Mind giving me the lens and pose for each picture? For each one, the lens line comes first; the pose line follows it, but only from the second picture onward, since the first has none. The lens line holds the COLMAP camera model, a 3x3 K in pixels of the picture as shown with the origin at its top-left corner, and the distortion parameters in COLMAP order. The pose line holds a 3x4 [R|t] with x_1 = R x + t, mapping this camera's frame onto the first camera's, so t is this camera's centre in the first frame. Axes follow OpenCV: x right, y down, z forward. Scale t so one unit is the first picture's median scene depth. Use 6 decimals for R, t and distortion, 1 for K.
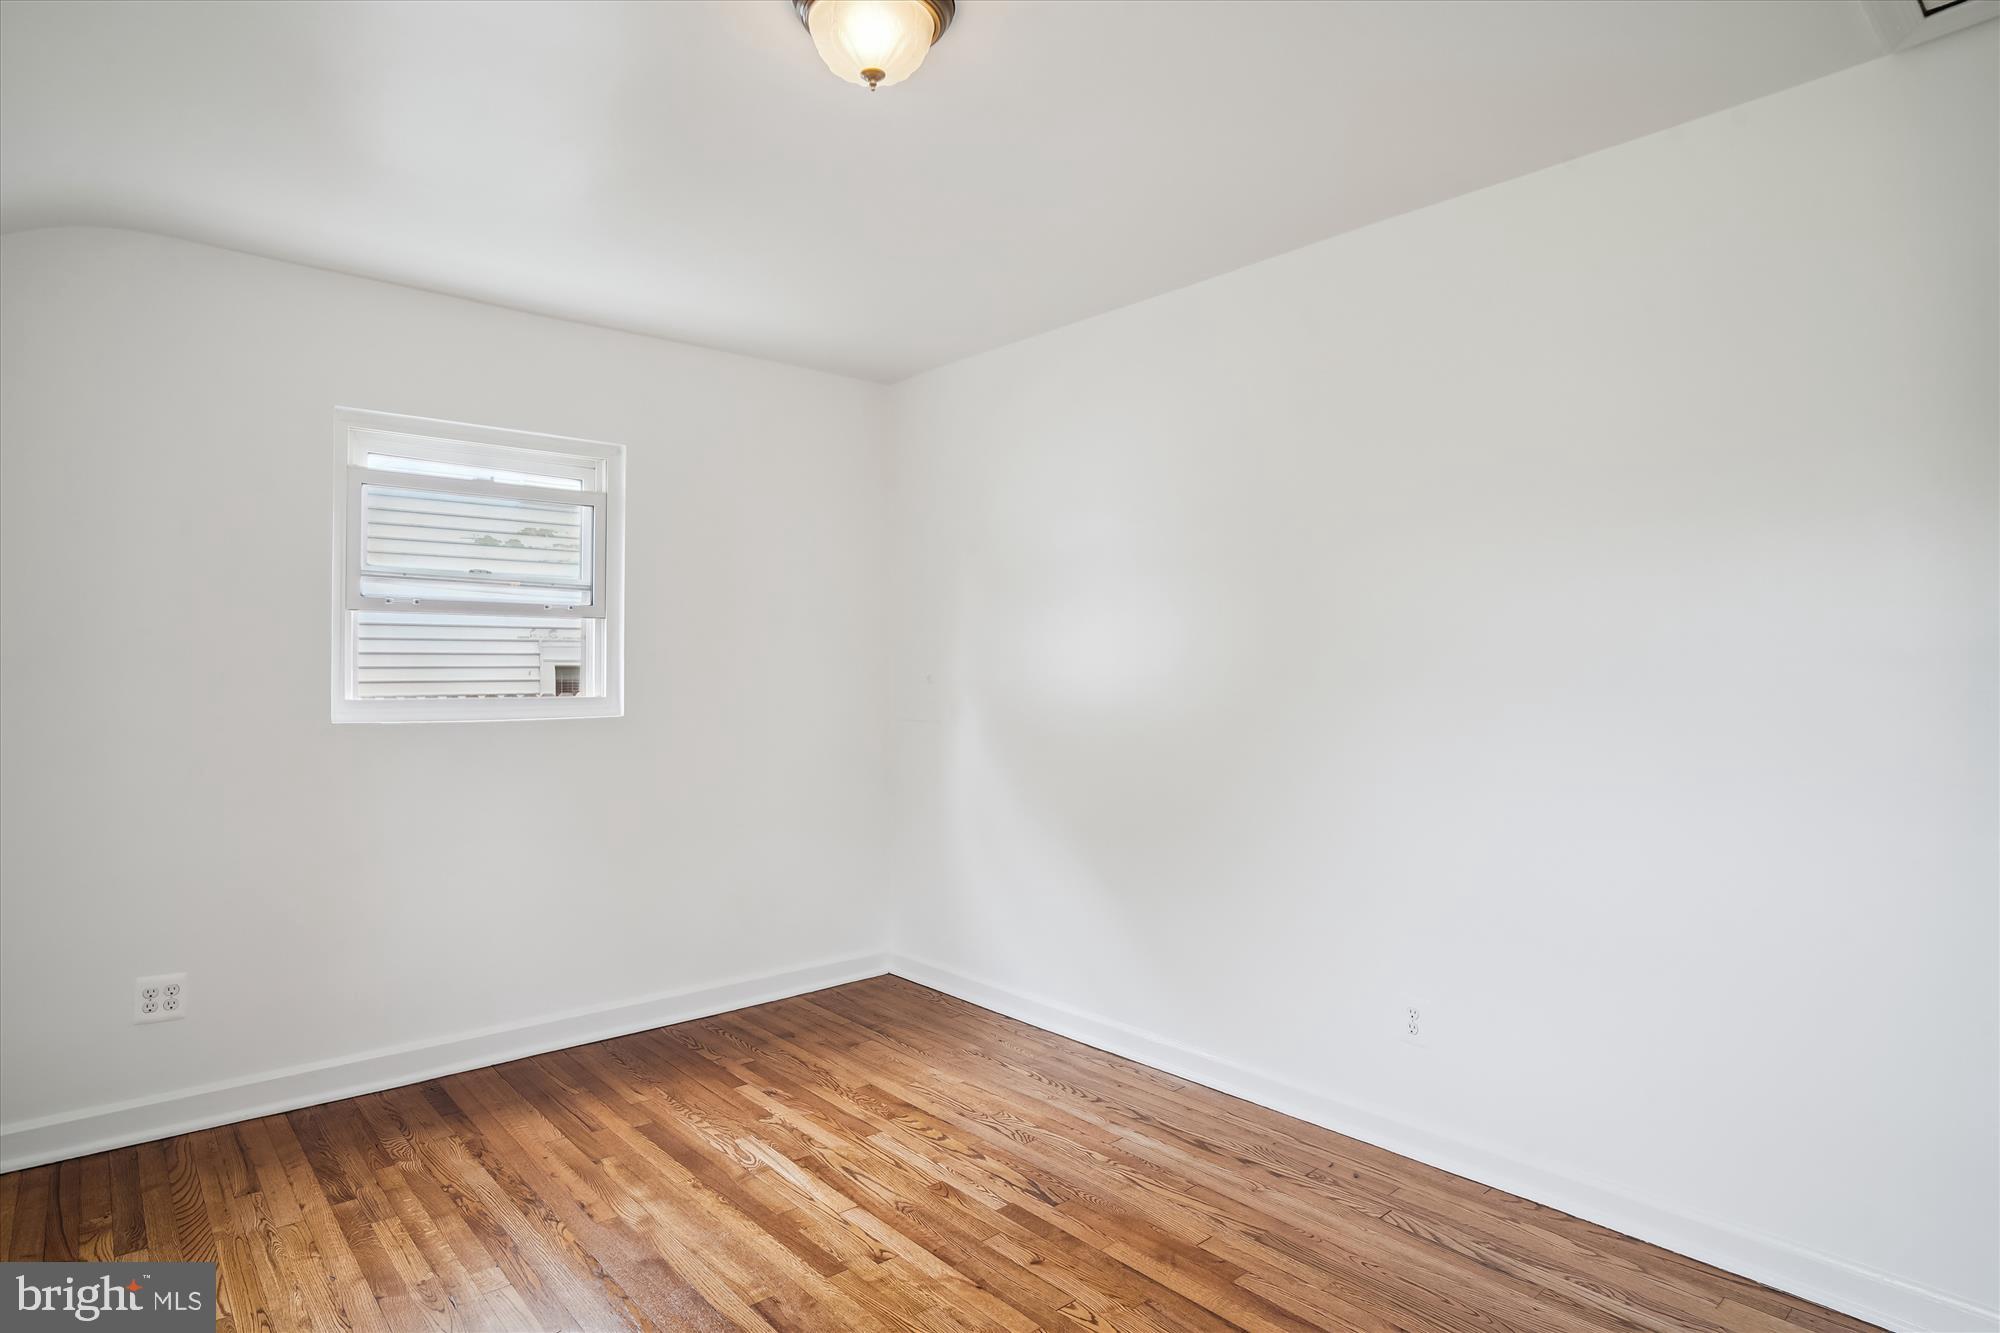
lens RADIAL K [[1098.6, 0, 1018.7], [0, 1098.6, 670.1], [0, 0, 1]] dist [-0.006146, 0.005109]
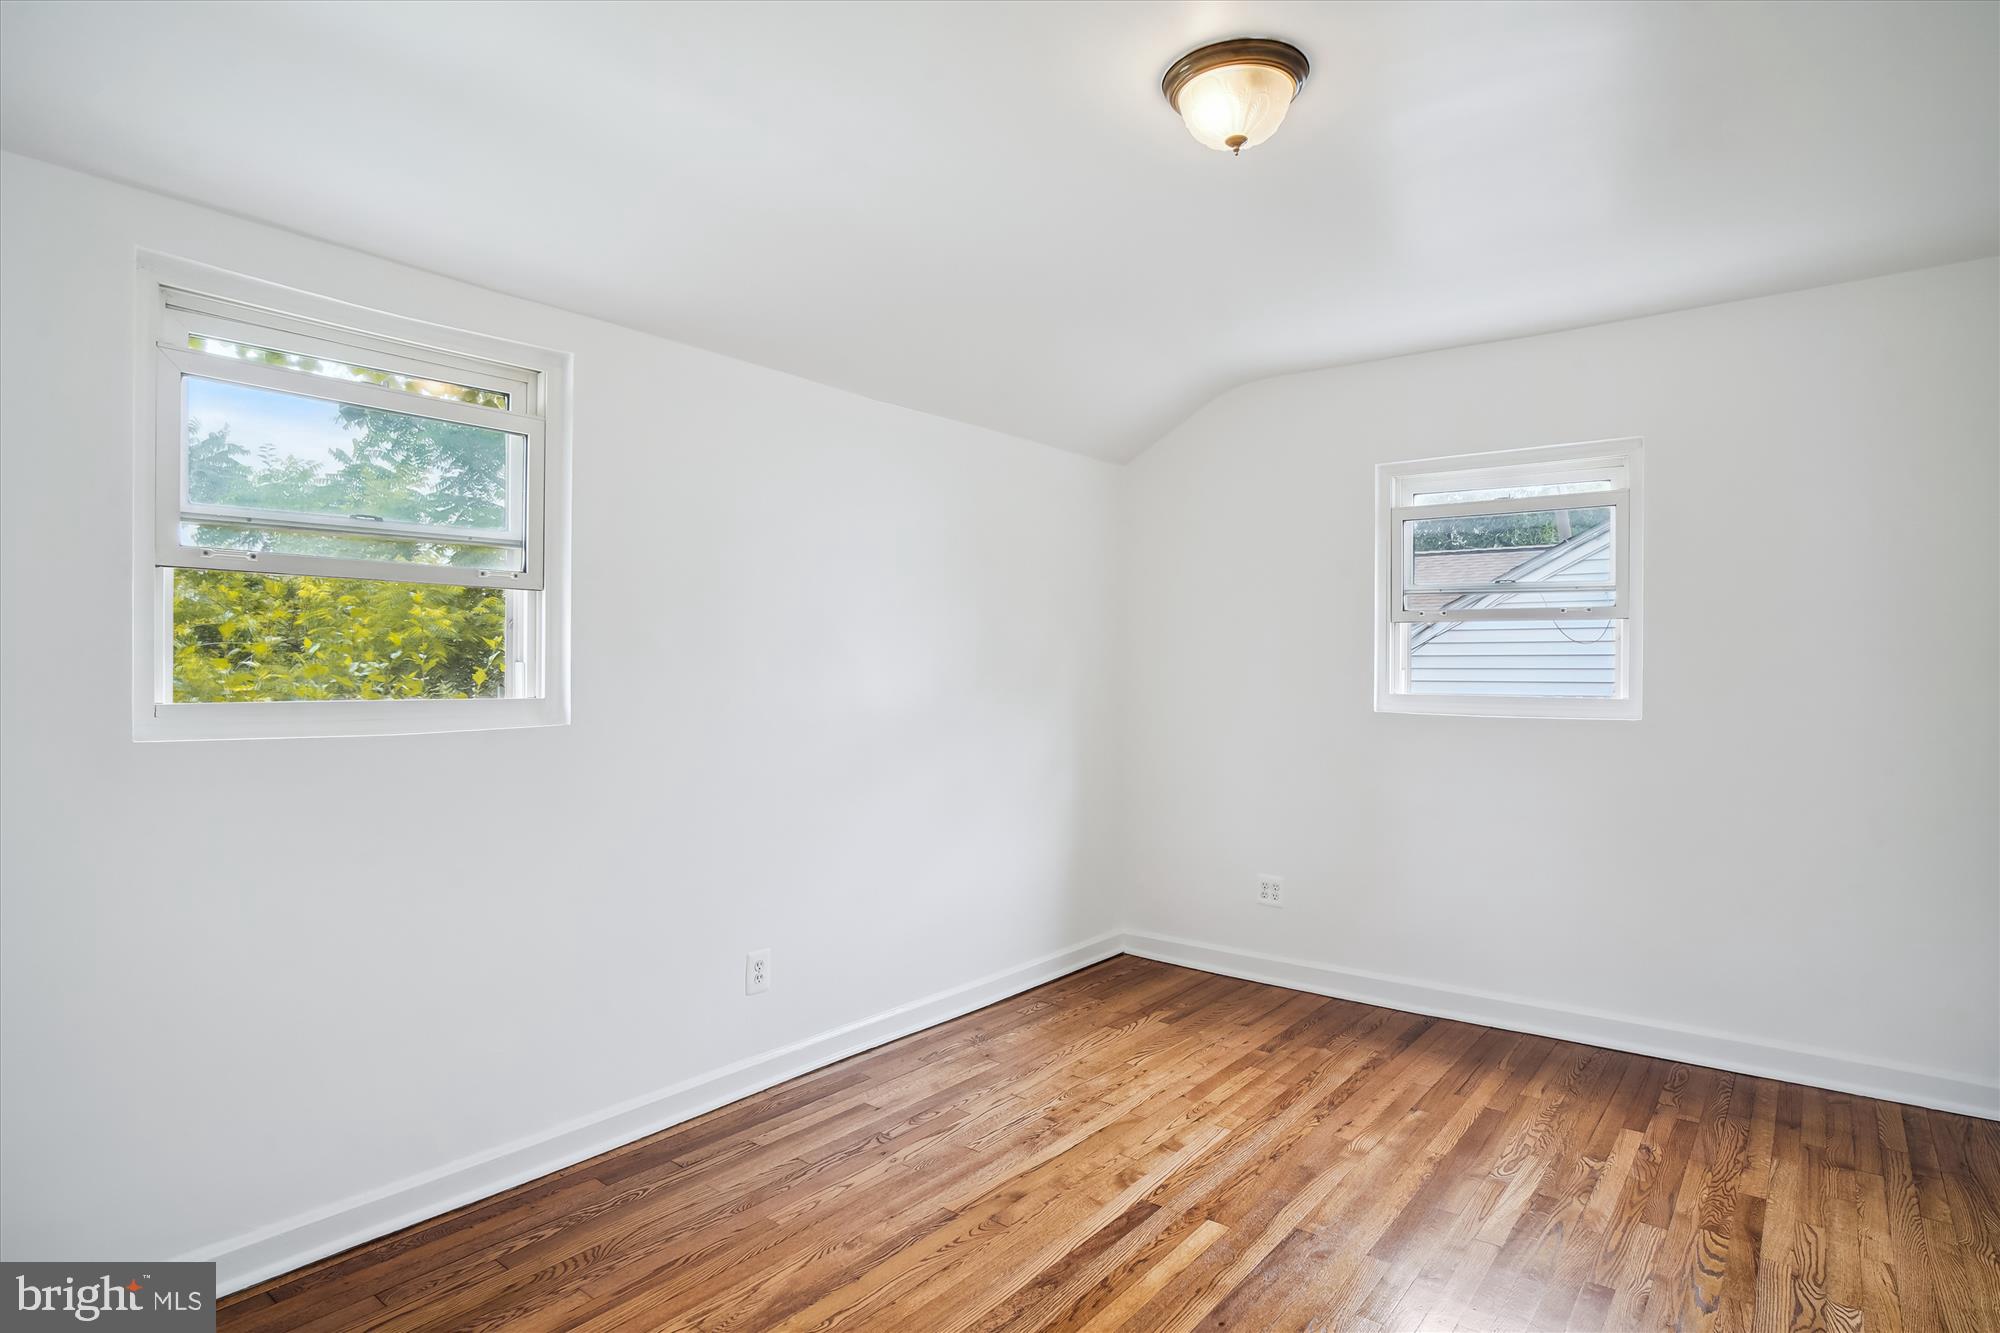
lens RADIAL K [[1098.6, 0, 1016.2], [0, 1098.6, 671.7], [0, 0, 1]] dist [-0.006146, 0.005109]
pose [[0.197579, 0.003437, -0.980281, 0.593063], [-0.005694, 0.999981, 0.002358, 0.000776], [0.980270, 0.005115, 0.197594, 0.355463]]
